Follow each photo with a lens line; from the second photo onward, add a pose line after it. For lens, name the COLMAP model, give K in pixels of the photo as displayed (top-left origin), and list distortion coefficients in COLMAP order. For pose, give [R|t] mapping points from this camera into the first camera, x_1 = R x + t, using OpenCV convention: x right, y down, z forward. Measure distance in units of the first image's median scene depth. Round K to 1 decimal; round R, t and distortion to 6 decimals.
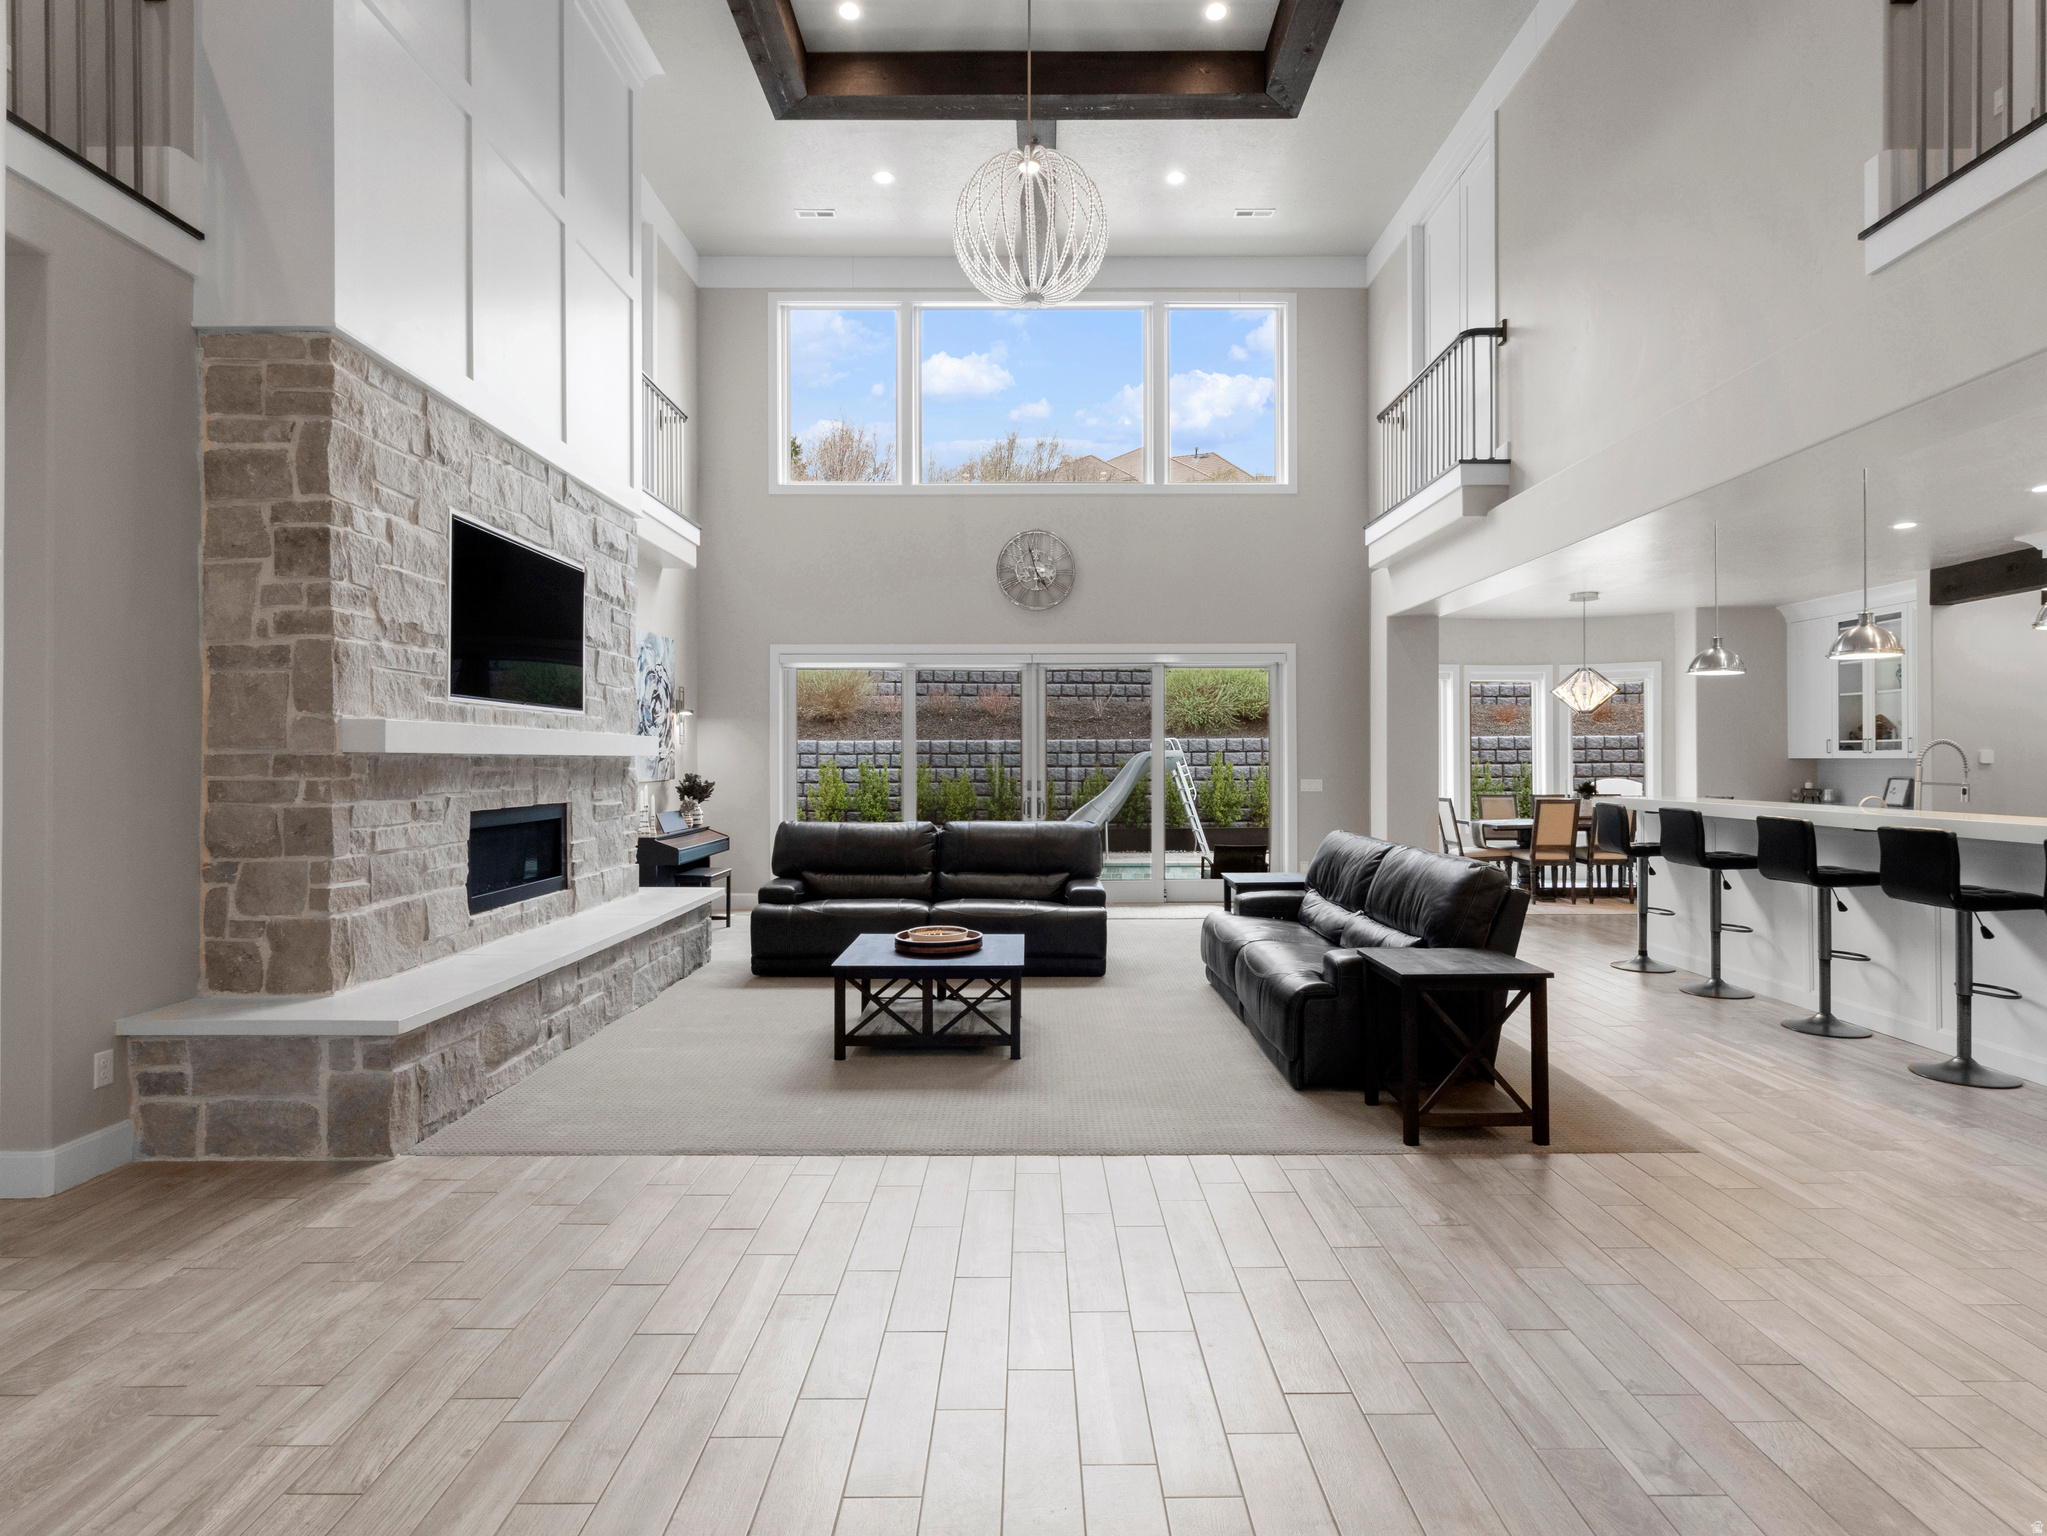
lens RADIAL K [[1080.5, 0, 1032.9], [0, 1080.5, 762.1], [0, 0, 1]] dist [0.001699, 0.000444]
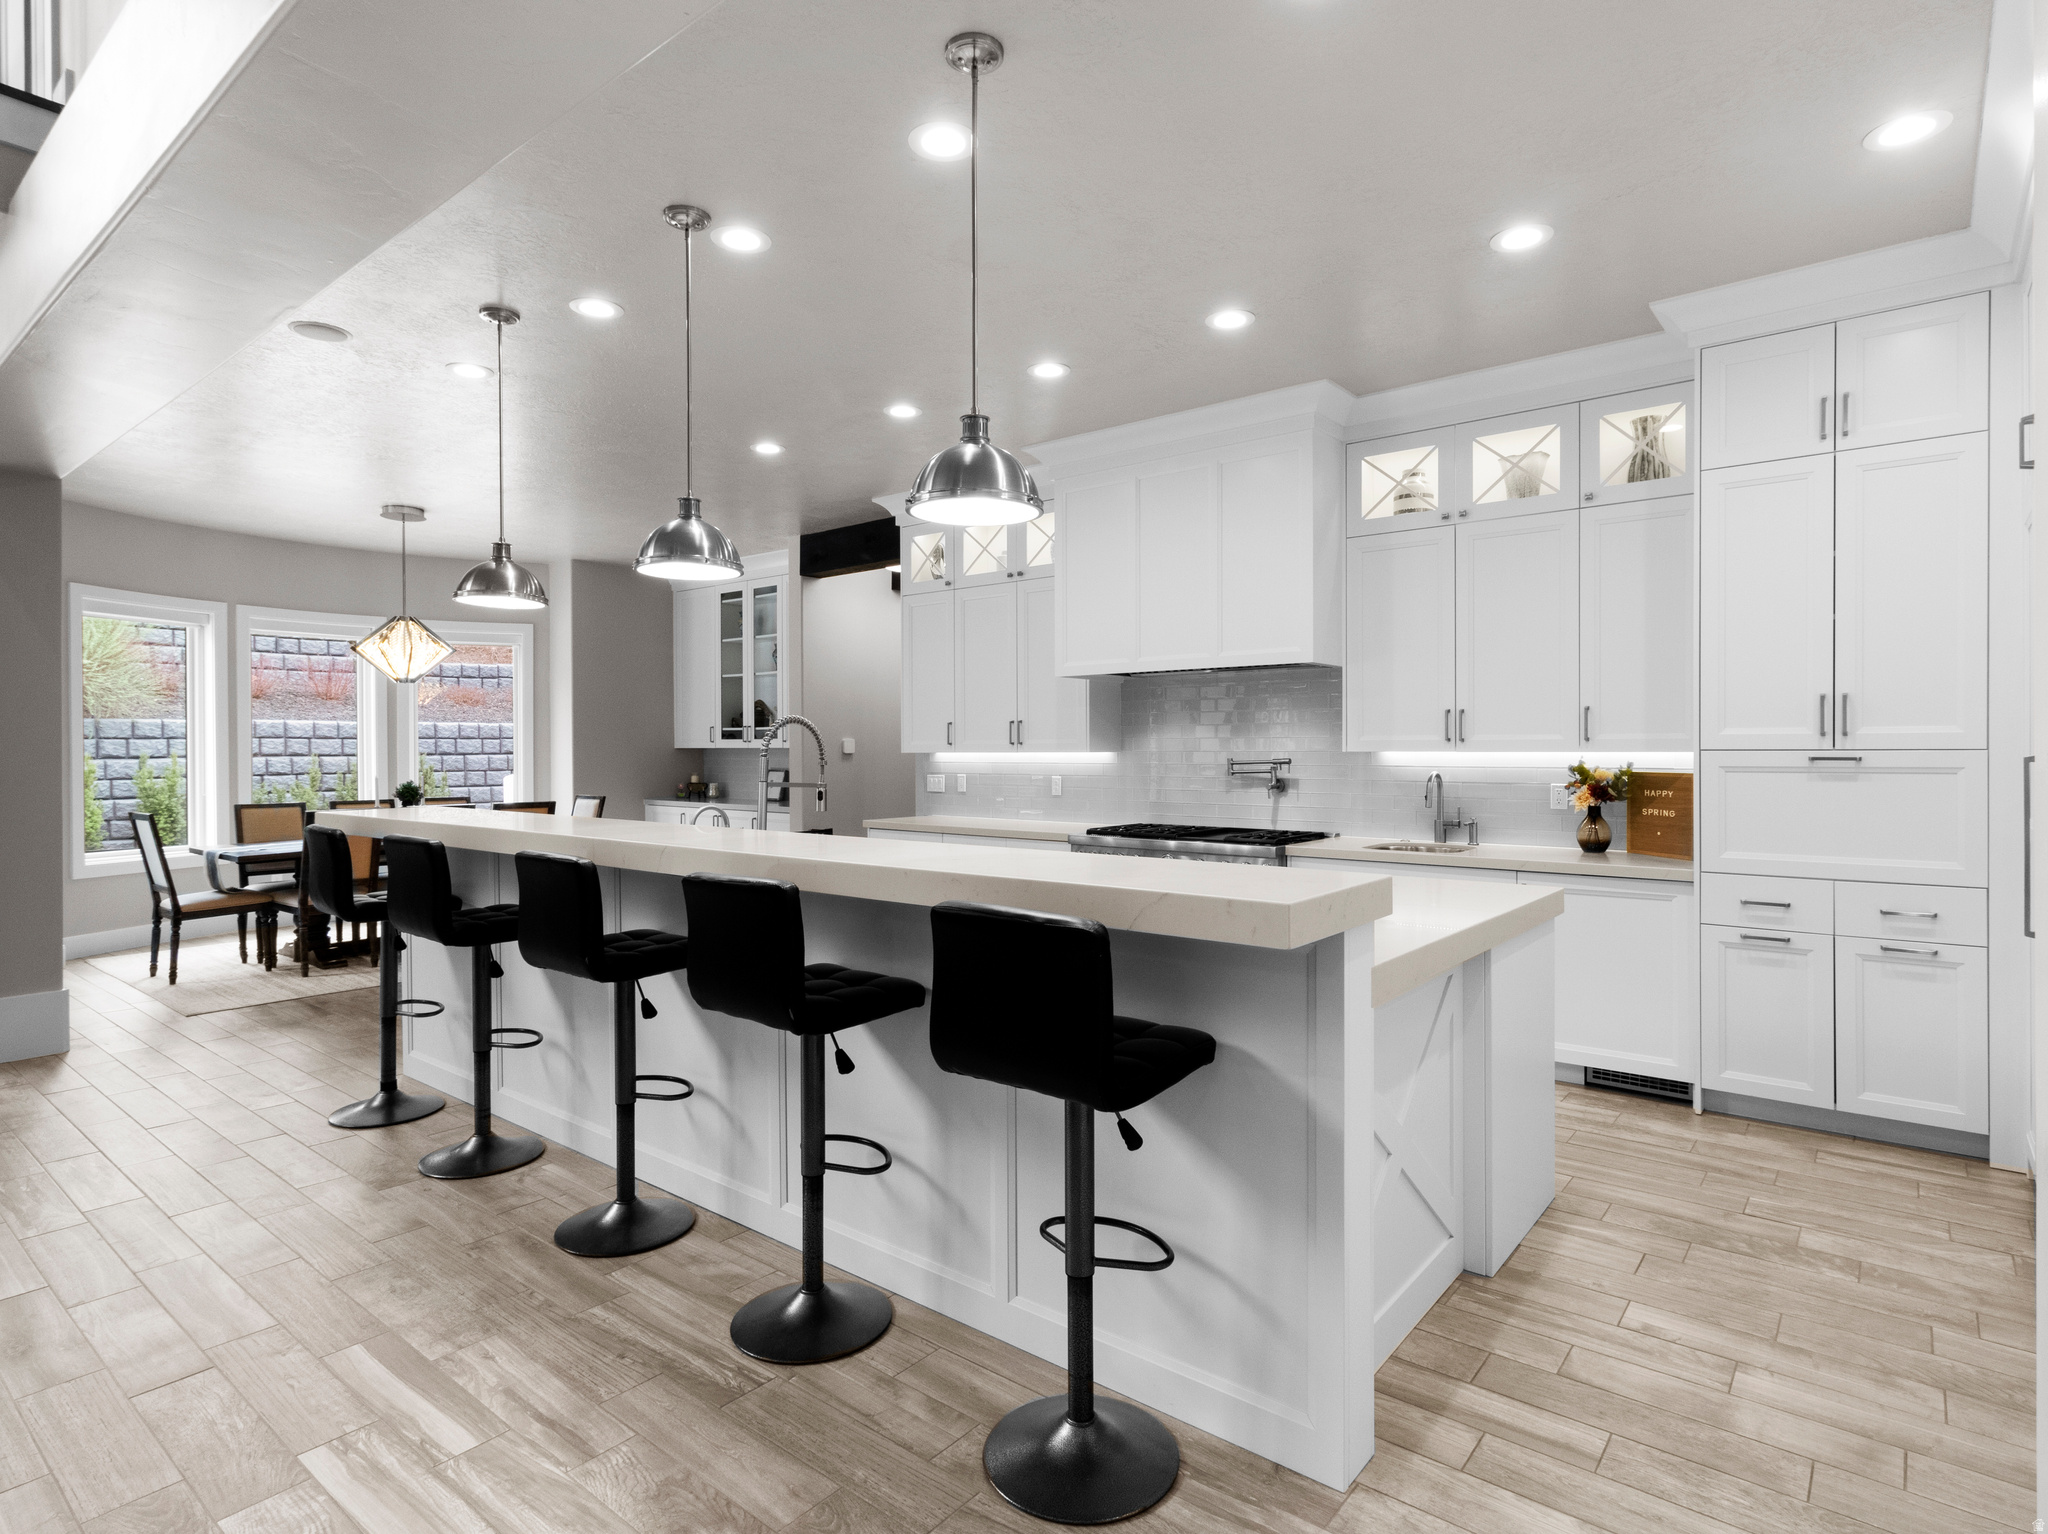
lens RADIAL K [[1081.0, 0, 1033.5], [0, 1081.0, 761.1], [0, 0, 1]] dist [0.001699, 0.000444]
pose [[0.629457, -0.006326, 0.777009, 0.361988], [0.001708, 0.999976, 0.006758, 0.002566], [-0.777033, -0.002927, 0.629453, 0.407051]]
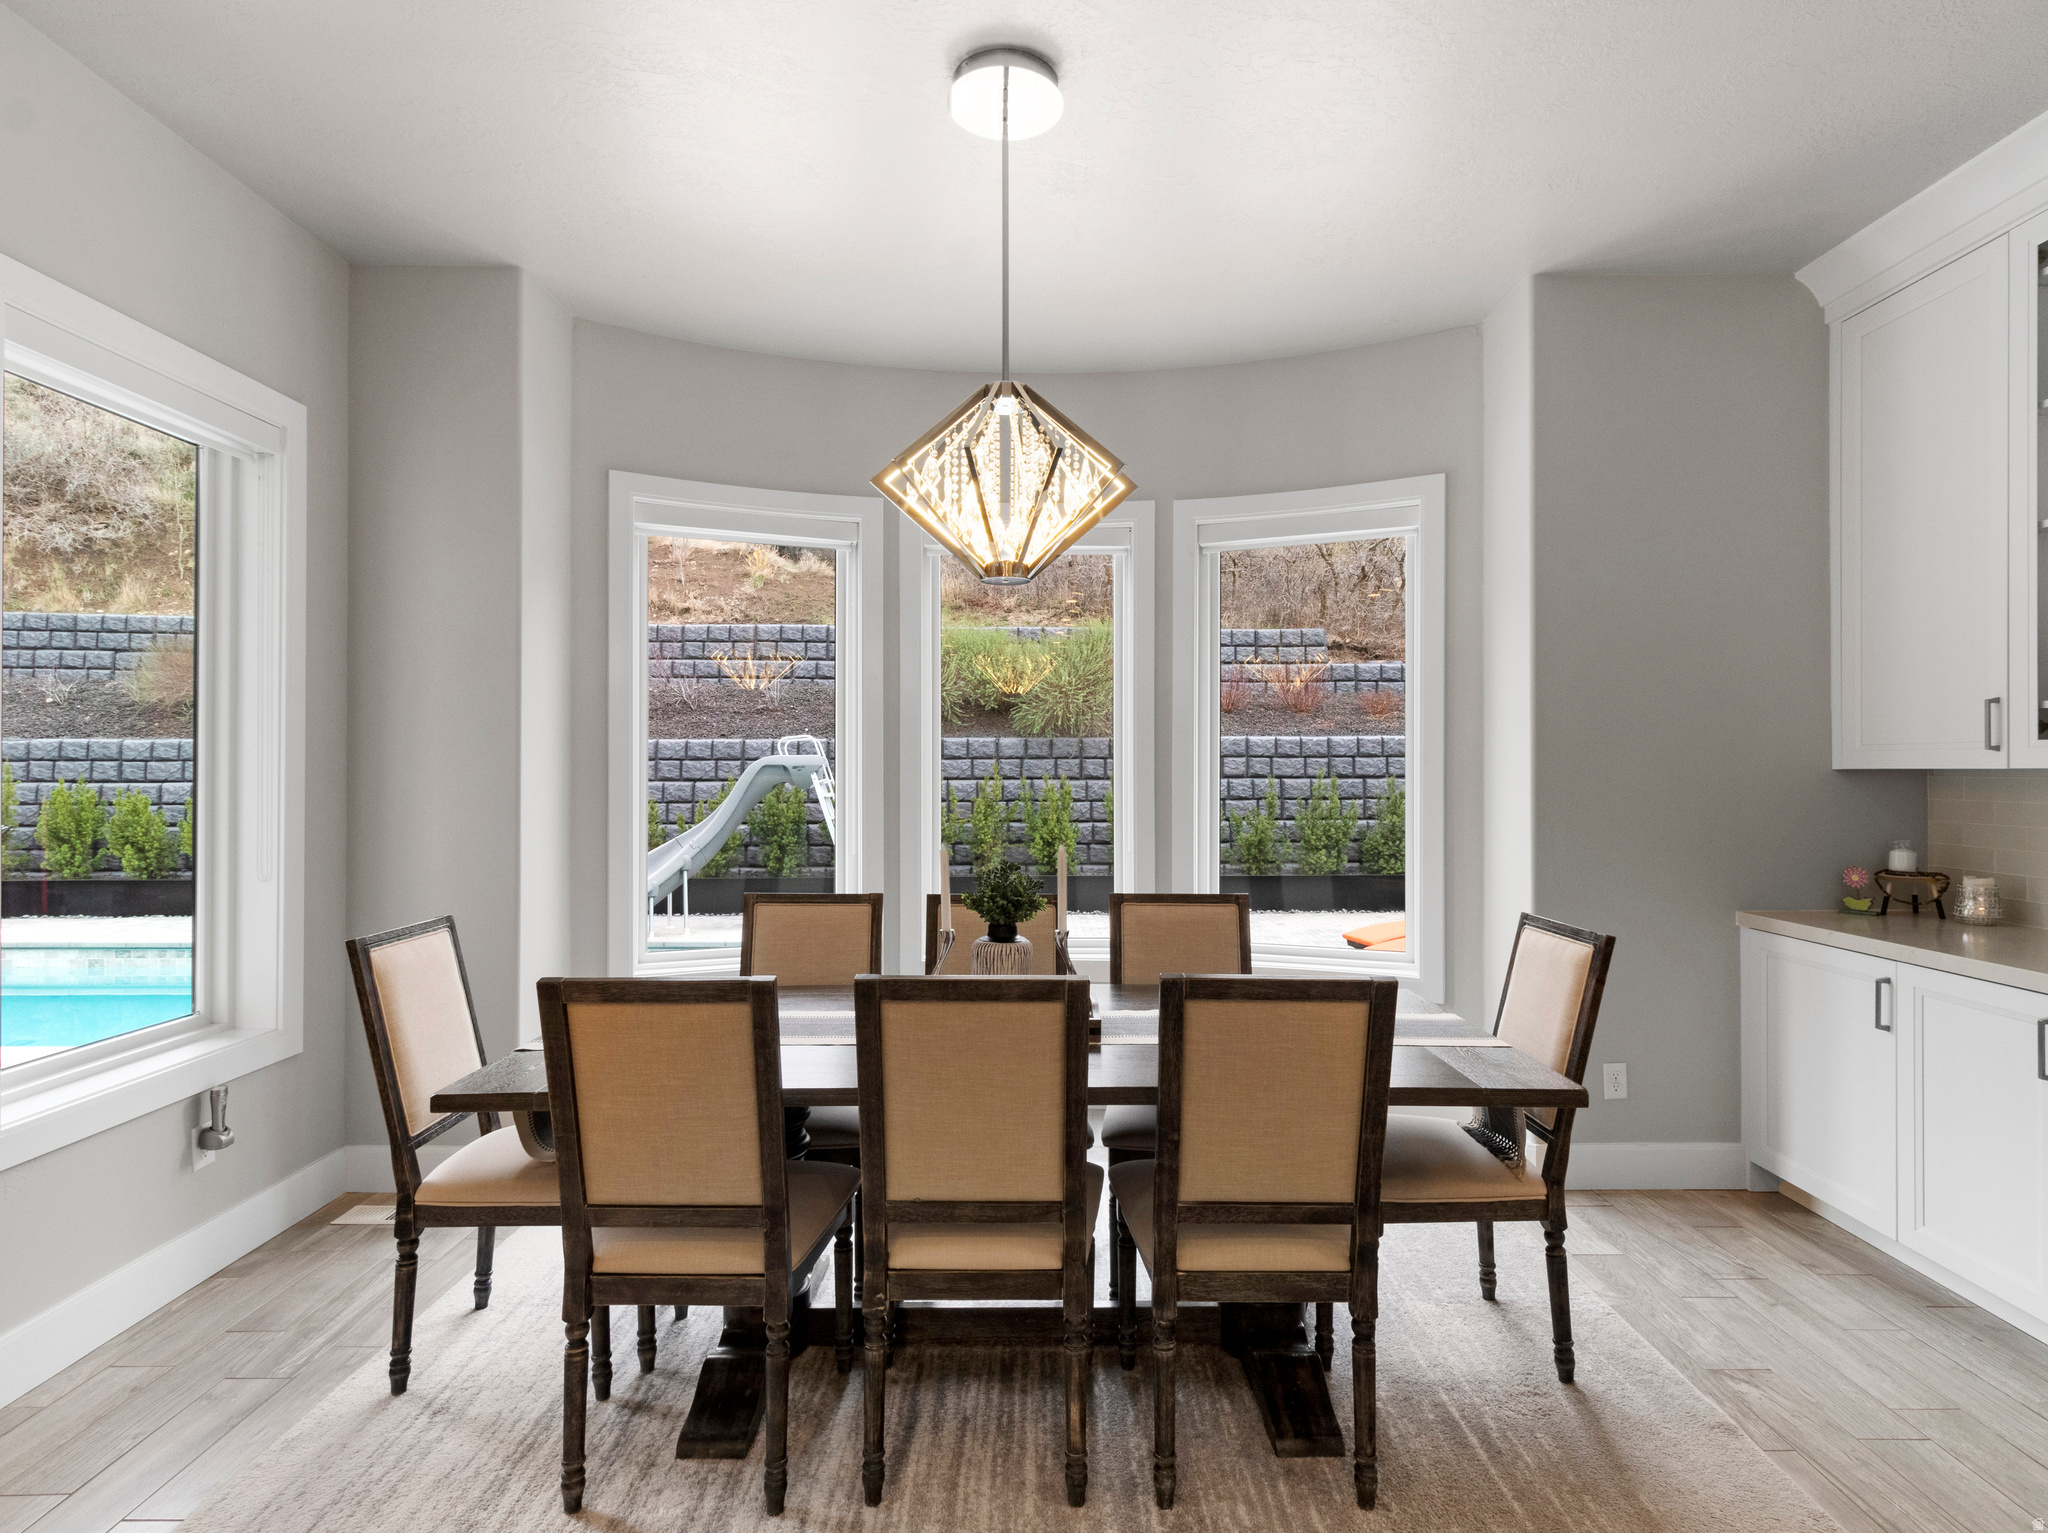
lens RADIAL K [[1088.5, 0, 1047.6], [0, 1088.5, 769.6], [0, 0, 1]] dist [-0.000800, -0.000250]
pose [[0.999902, 0.002968, 0.013665, 0.825179], [-0.002922, 0.999990, -0.003411, -0.002628], [-0.013675, 0.003371, 0.999901, 1.214463]]
